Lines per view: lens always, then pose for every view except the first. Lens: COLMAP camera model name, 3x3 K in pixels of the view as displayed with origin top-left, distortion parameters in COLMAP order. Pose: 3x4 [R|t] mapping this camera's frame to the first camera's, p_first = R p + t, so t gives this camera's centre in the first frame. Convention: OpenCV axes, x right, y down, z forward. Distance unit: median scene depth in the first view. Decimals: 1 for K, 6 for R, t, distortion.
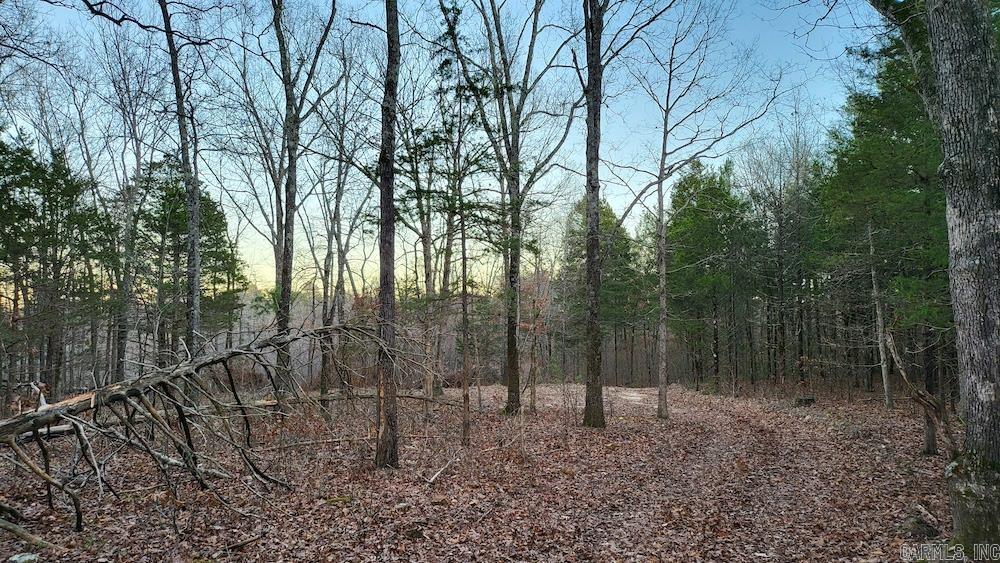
lens RADIAL K [[706.7, 0, 500.0], [0, 706.7, 280.8], [0, 0, 1]] dist [0.005323, -0.000528]
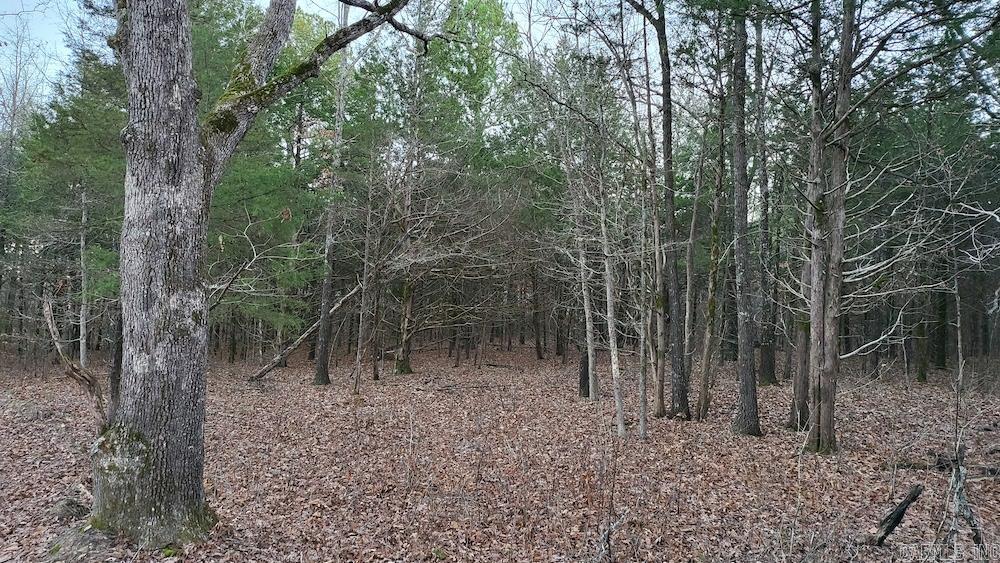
lens RADIAL K [[706.7, 0, 500.1], [0, 706.7, 283.0], [0, 0, 1]] dist [0.005323, -0.000528]
pose [[0.534357, 0.073855, 0.842026, 0.104871], [-0.103601, 0.994387, -0.021473, 0.011839], [-0.838886, -0.075761, 0.539009, 0.042965]]
